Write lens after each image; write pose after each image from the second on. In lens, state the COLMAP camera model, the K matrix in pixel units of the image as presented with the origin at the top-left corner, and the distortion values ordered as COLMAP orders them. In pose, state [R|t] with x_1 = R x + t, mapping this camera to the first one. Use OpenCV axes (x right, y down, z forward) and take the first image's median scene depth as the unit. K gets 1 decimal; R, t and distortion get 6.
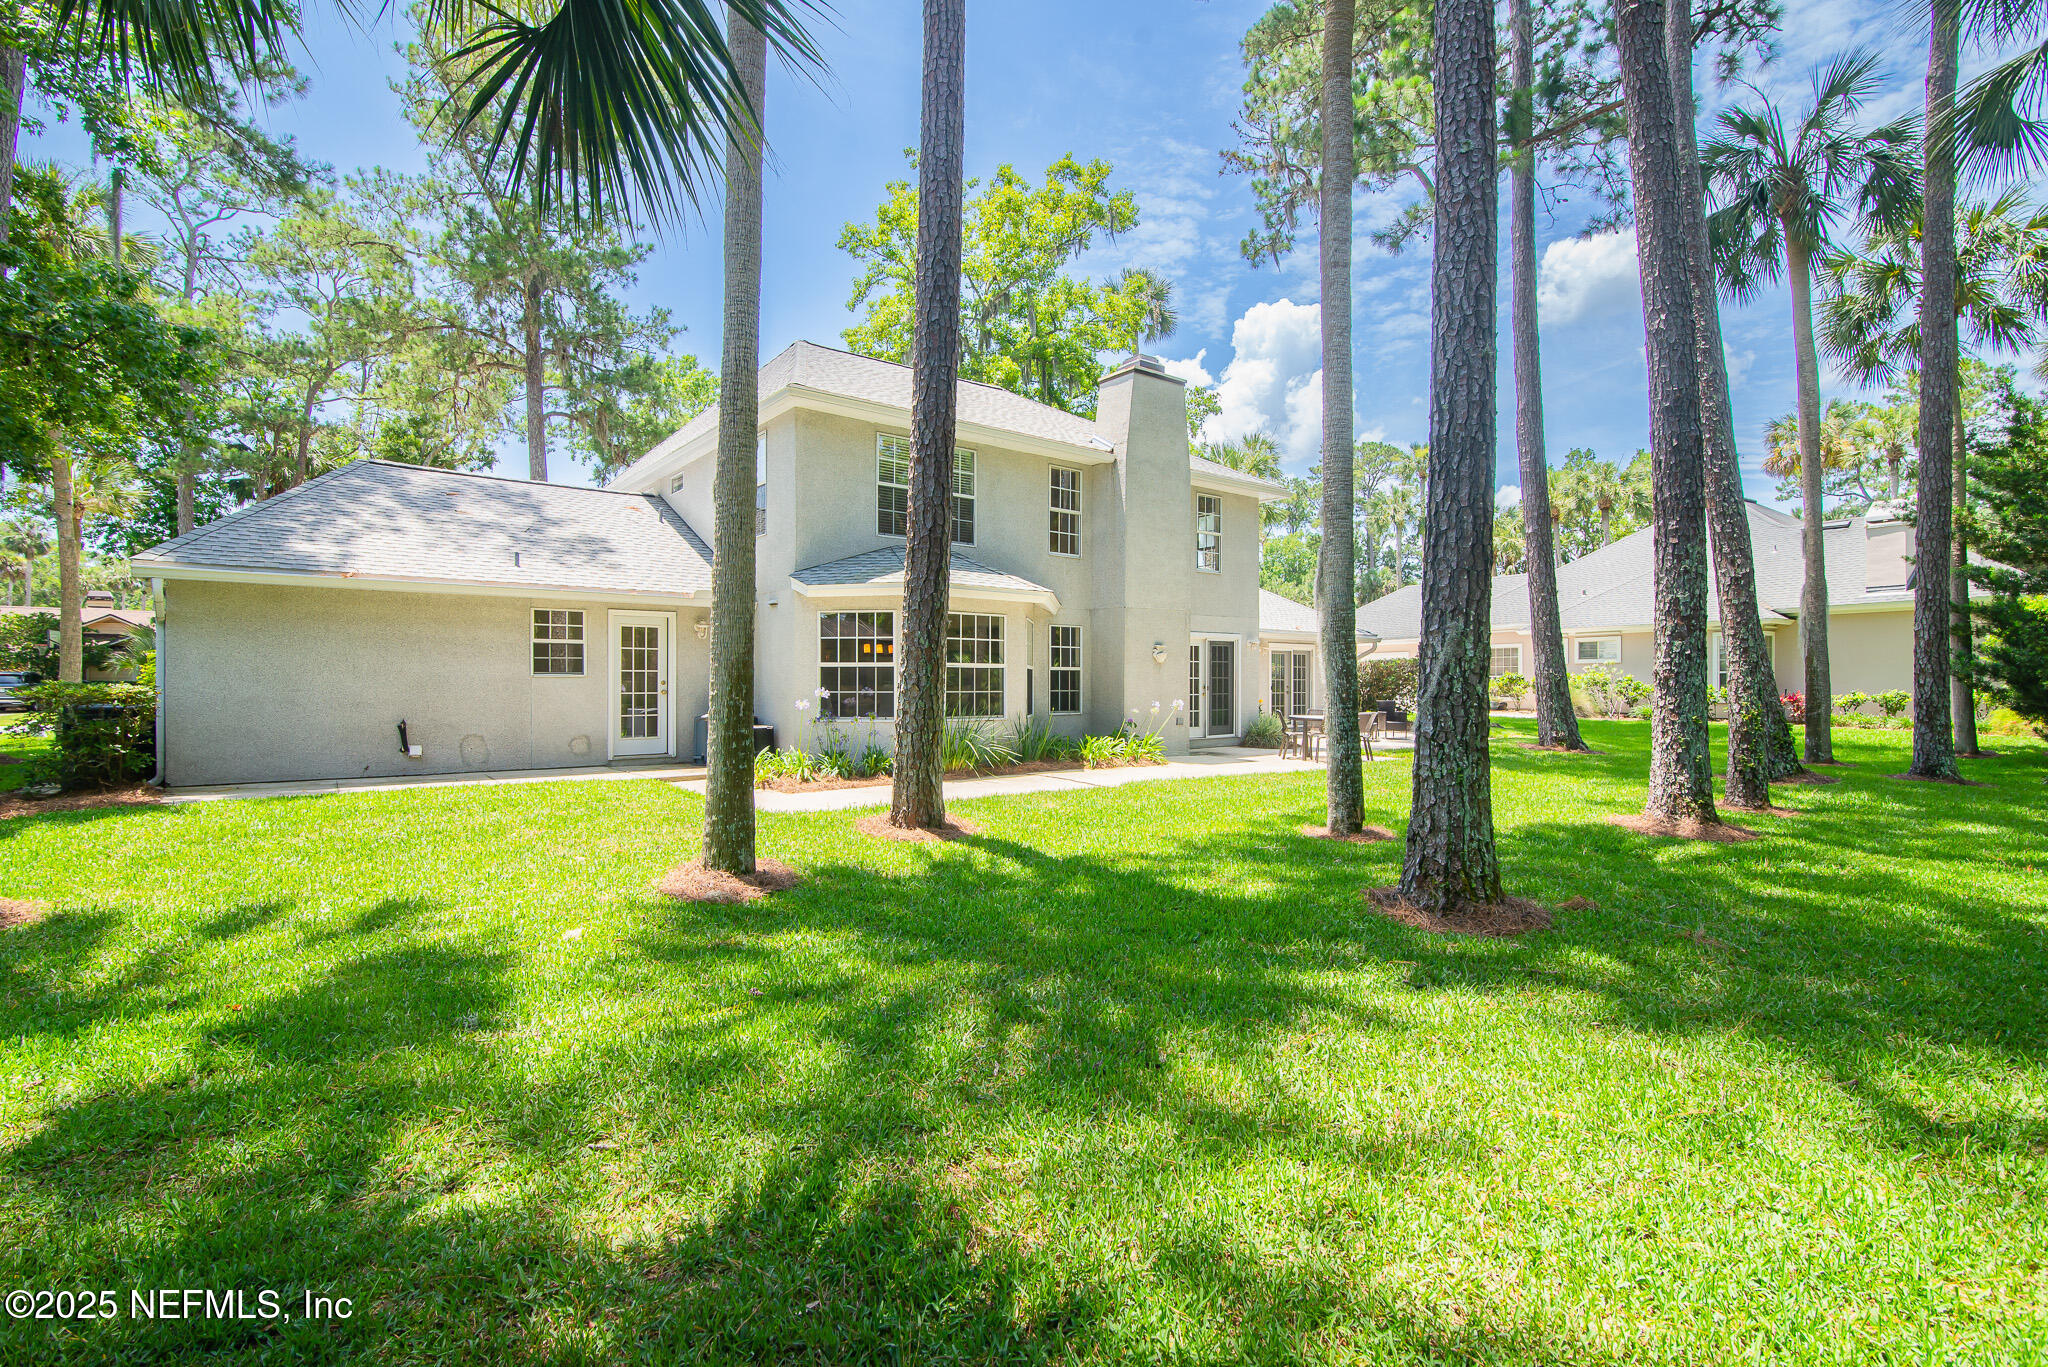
lens RADIAL K [[939.1, 0, 1024.0], [0, 939.1, 683.5], [0, 0, 1]] dist [-0.020397, 0.000527]
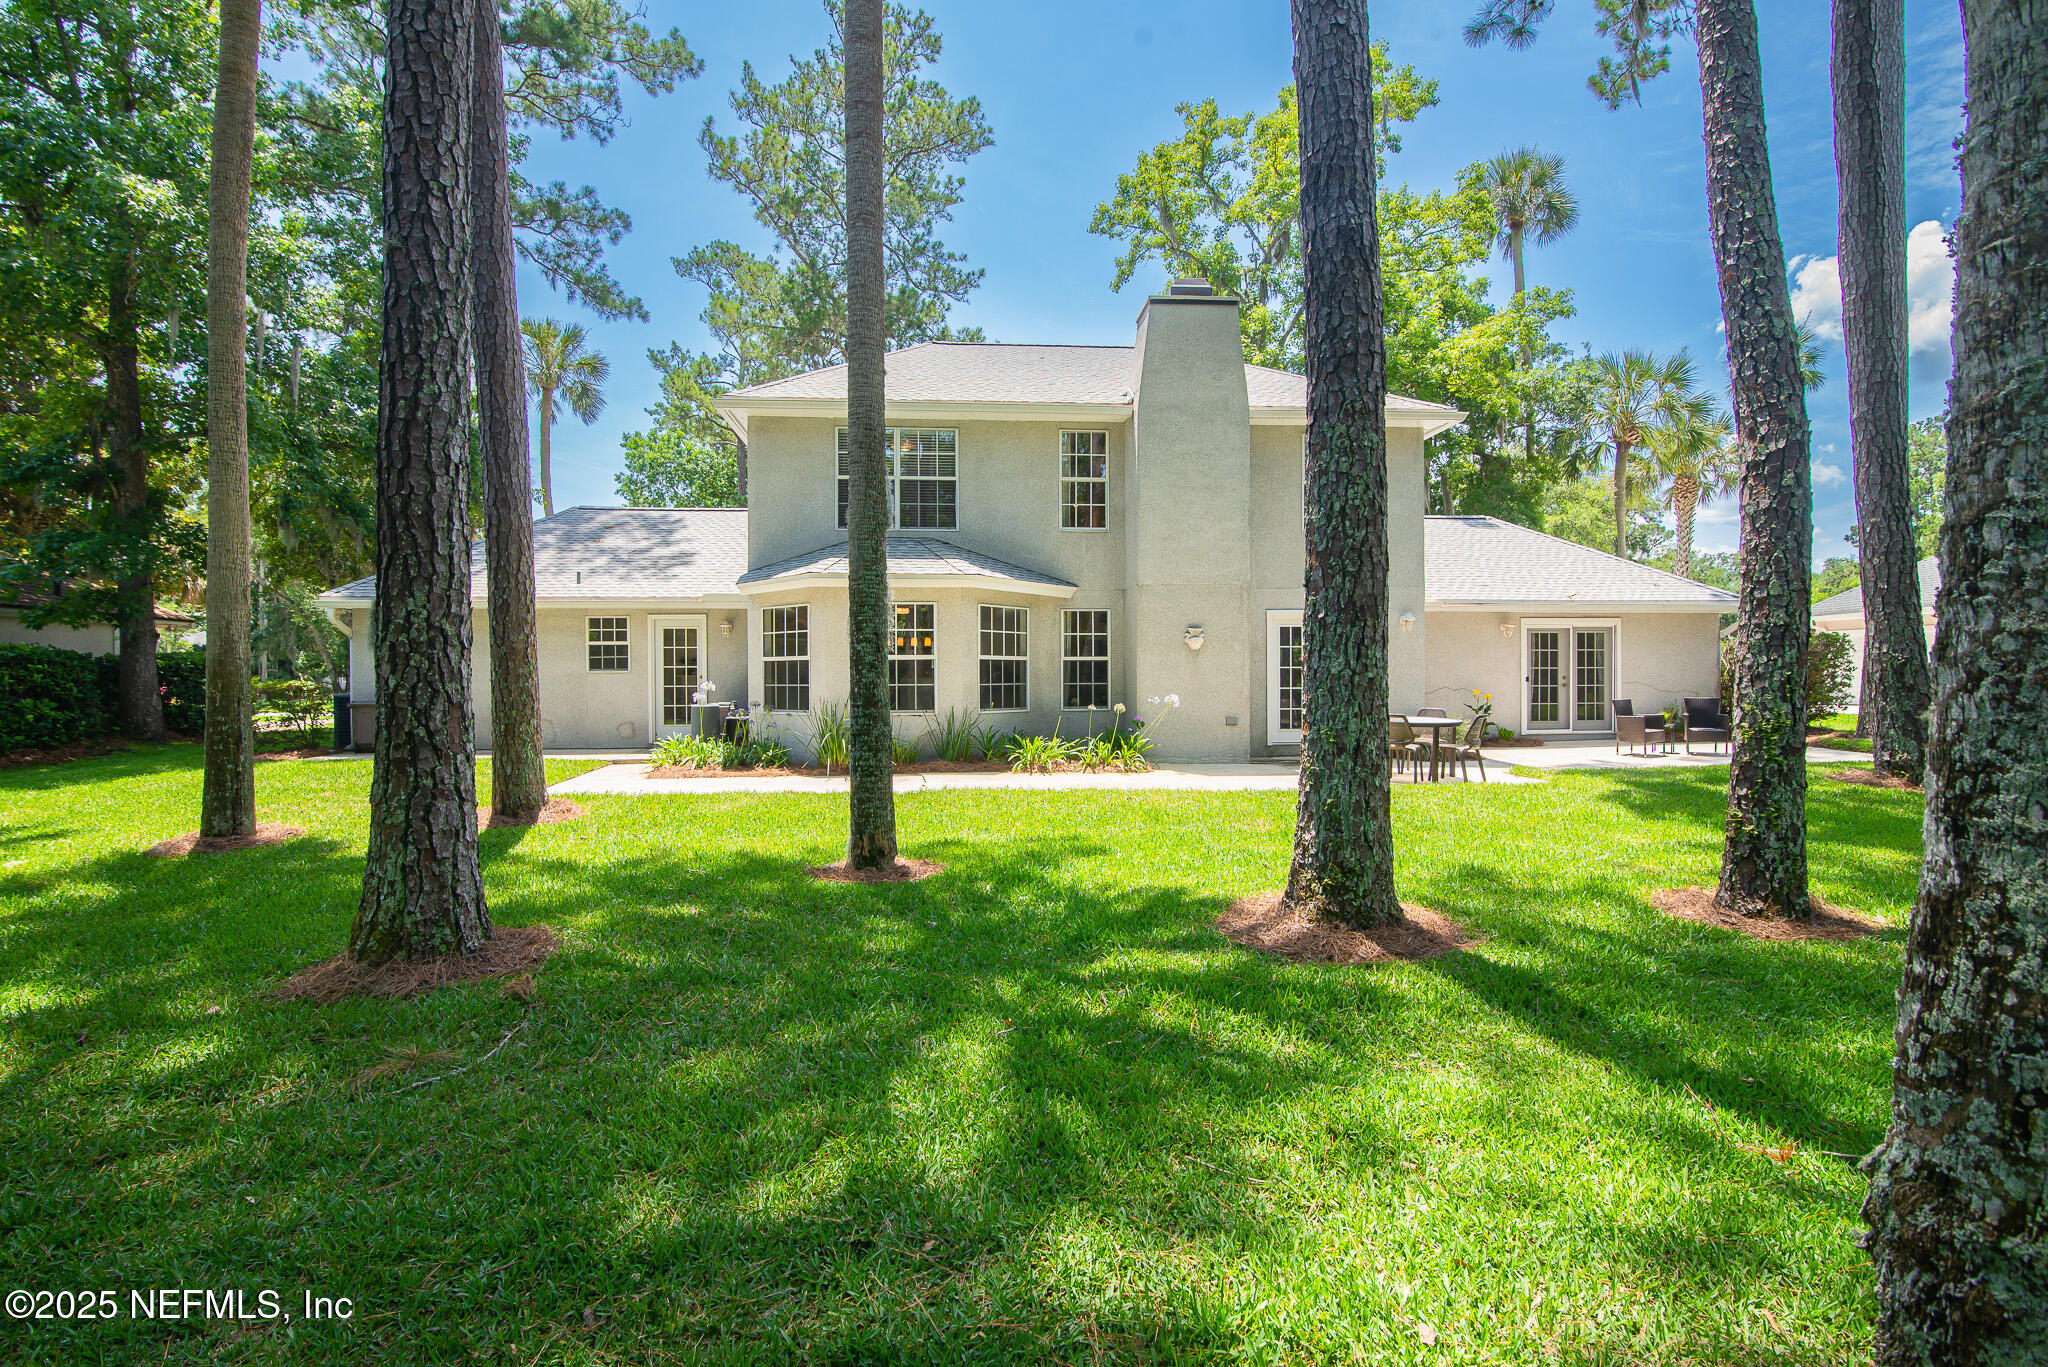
lens RADIAL K [[939.1, 0, 1024.0], [0, 939.1, 683.5], [0, 0, 1]] dist [-0.020397, 0.000527]
pose [[0.826032, -0.000238, -0.563623, 0.558064], [0.005170, 0.999961, 0.007155, 0.000883], [0.563599, -0.008824, 0.826001, 0.271544]]
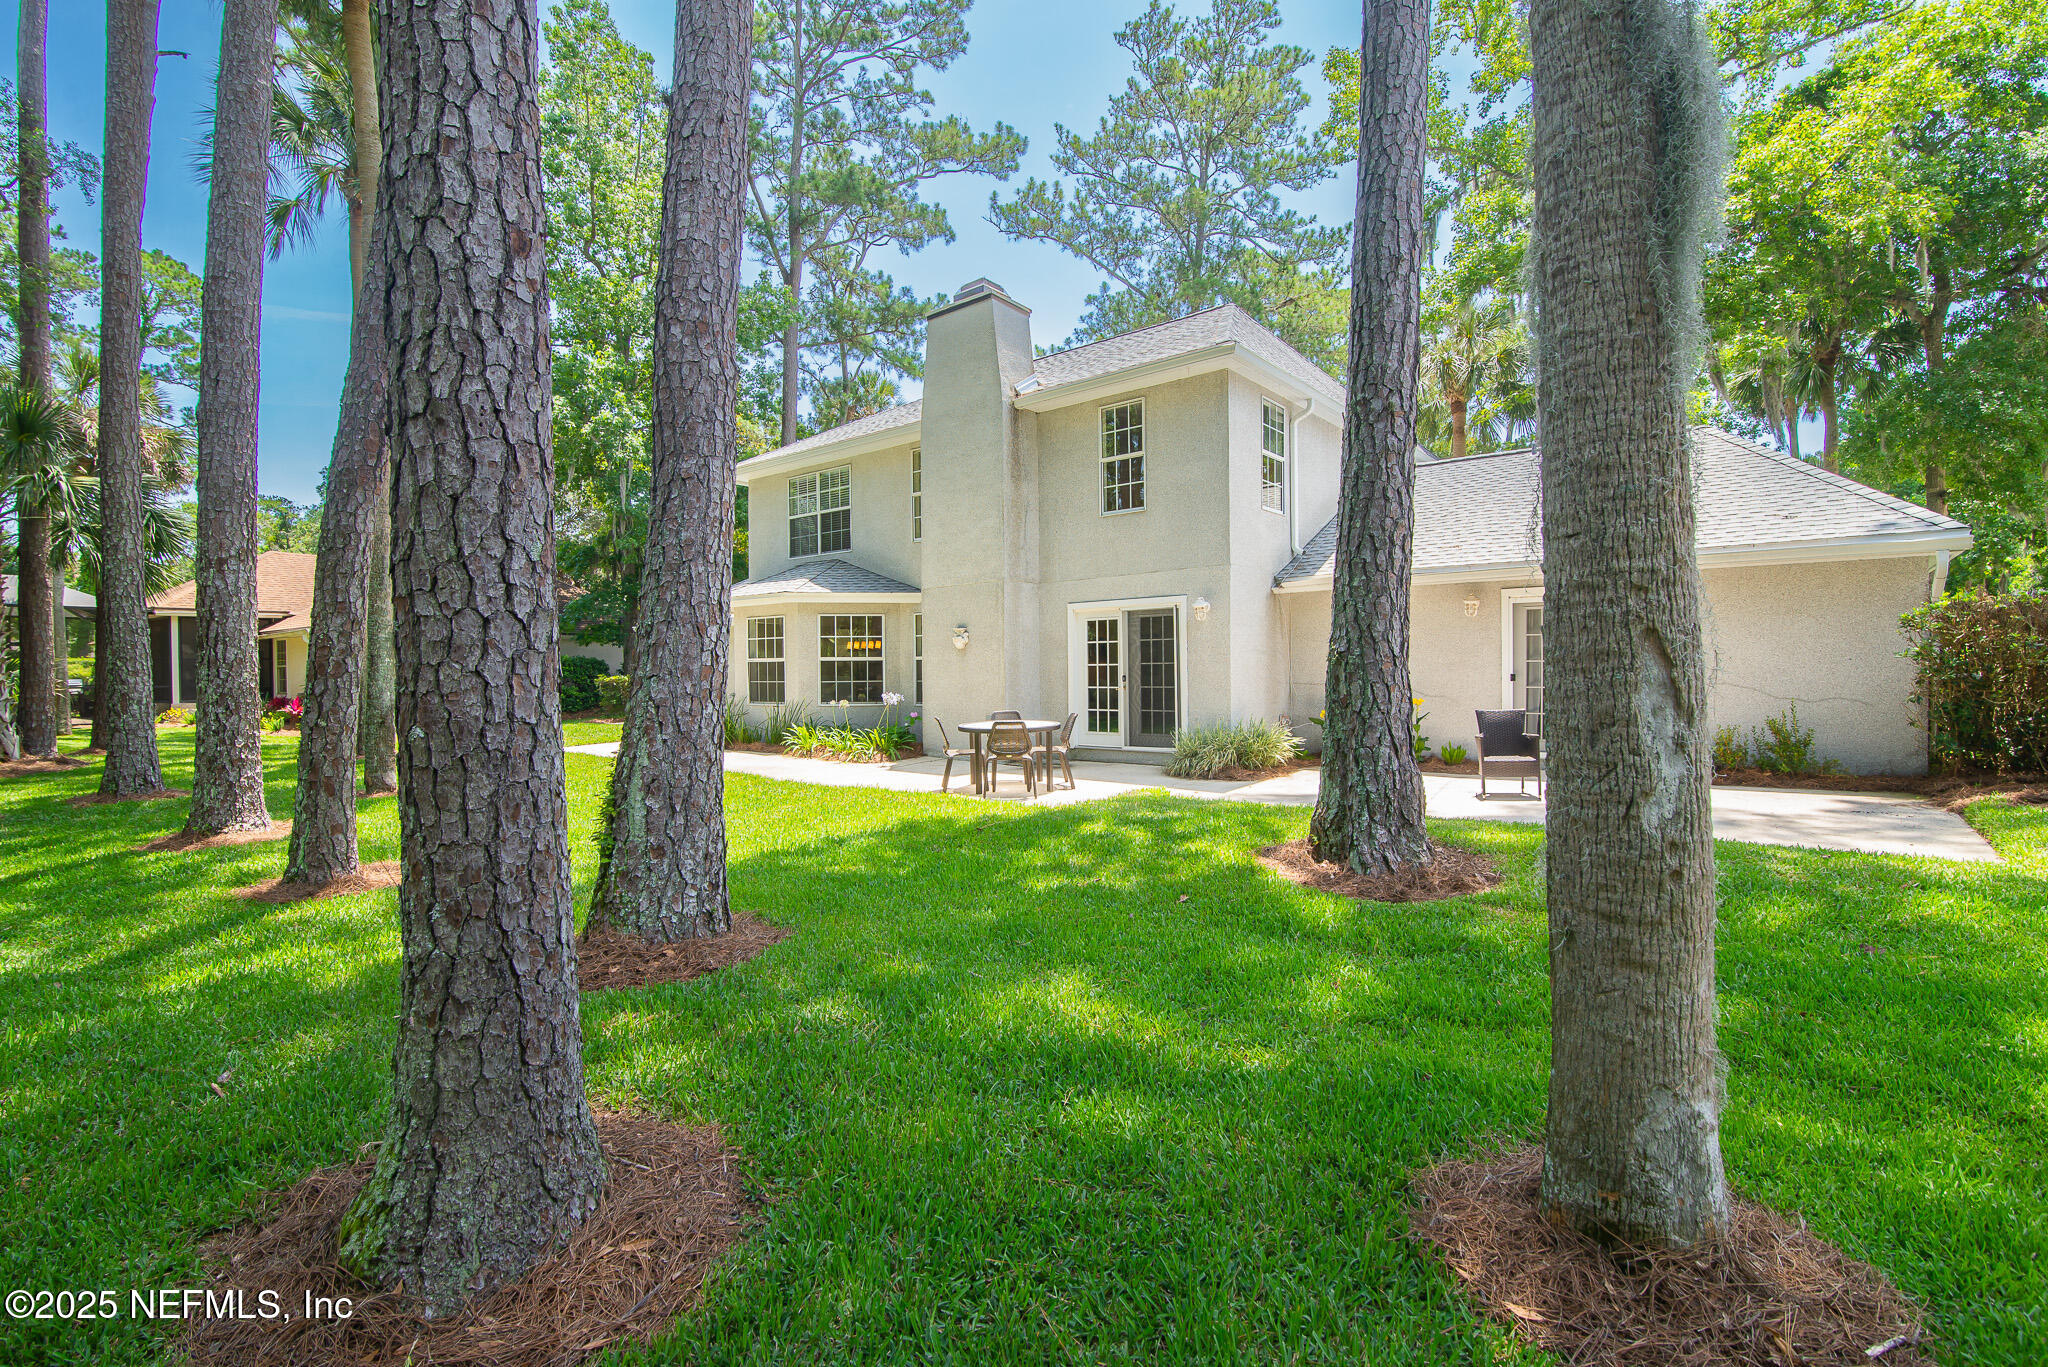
lens RADIAL K [[939.1, 0, 1024.0], [0, 939.1, 683.5], [0, 0, 1]] dist [-0.020397, 0.000527]
pose [[0.218631, 0.007697, -0.975777, 1.147324], [0.012261, 0.999868, 0.010634, 0.000755], [0.975731, -0.014289, 0.218508, 1.039996]]
